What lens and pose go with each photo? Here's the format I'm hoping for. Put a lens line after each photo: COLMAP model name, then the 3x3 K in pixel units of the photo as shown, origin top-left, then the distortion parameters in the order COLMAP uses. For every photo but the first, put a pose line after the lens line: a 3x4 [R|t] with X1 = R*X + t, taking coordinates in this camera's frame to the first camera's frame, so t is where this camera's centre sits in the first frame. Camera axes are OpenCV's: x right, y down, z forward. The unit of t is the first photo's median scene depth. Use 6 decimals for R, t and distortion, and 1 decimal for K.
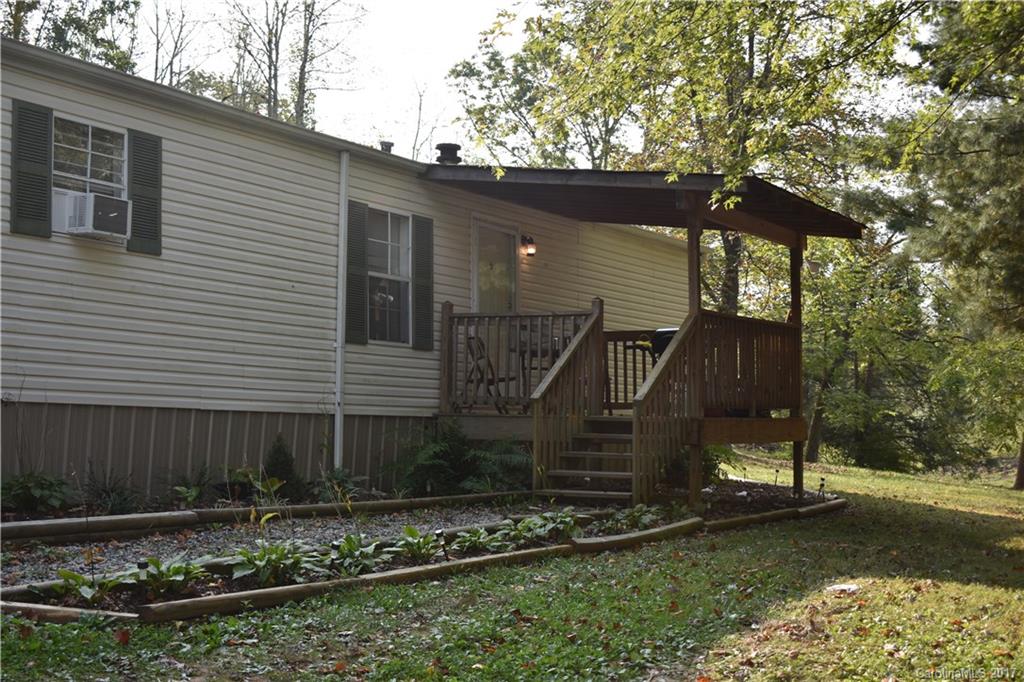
lens RADIAL K [[1466.6, 0, 512.7], [0, 1466.6, 341.7], [0, 0, 1]] dist [-0.032232, 0.000000]
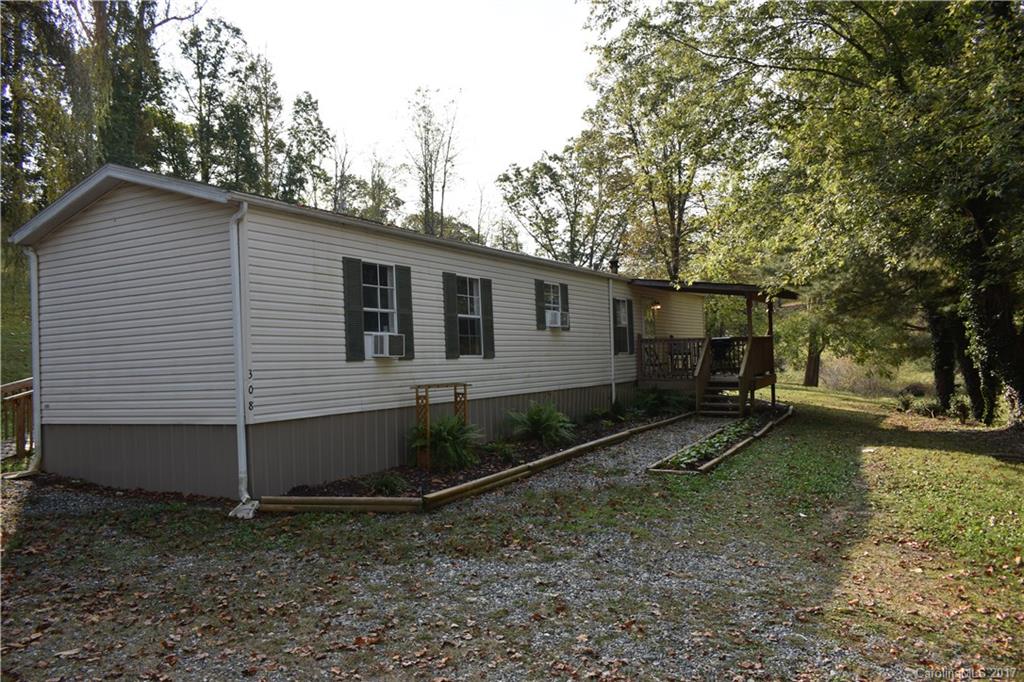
lens RADIAL K [[792.2, 0, 510.5], [0, 792.2, 345.0], [0, 0, 1]] dist [-0.010701, -0.007957]
pose [[0.998697, -0.034243, 0.037841, -0.273154], [0.032106, 0.997931, 0.055704, -0.078125], [-0.039670, -0.054417, 0.997730, -0.280949]]
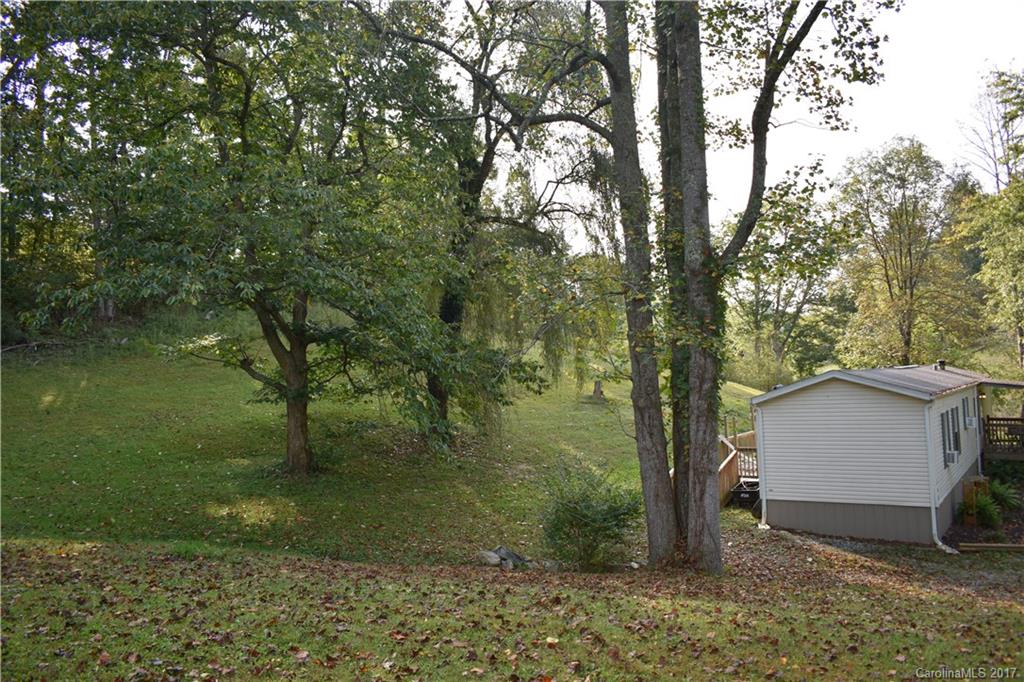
lens RADIAL K [[792.2, 0, 512.8], [0, 792.2, 340.6], [0, 0, 1]] dist [-0.010701, -0.007957]
pose [[0.996567, -0.040689, -0.072099, -0.896981], [0.042626, 0.998765, 0.025536, -0.273492], [0.070971, -0.028521, 0.997071, -0.838758]]
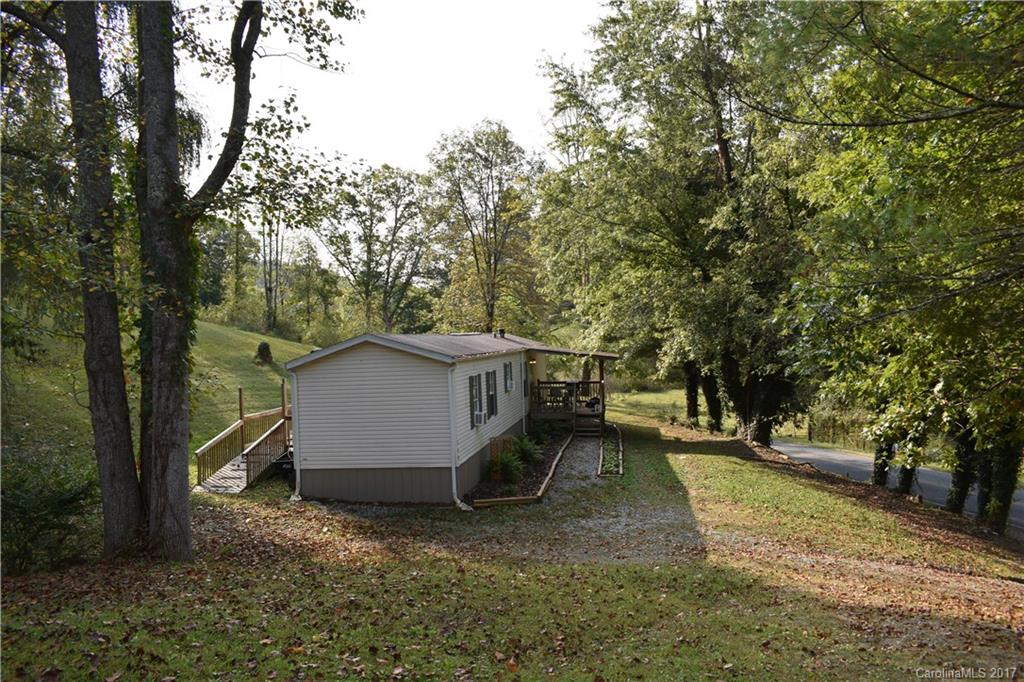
lens RADIAL K [[792.2, 0, 512.7], [0, 792.2, 340.7], [0, 0, 1]] dist [-0.010701, -0.007957]
pose [[0.928158, -0.032162, 0.370794, -0.746769], [0.005419, 0.997322, 0.072941, -0.252748], [-0.372147, -0.065692, 0.925846, -0.781506]]
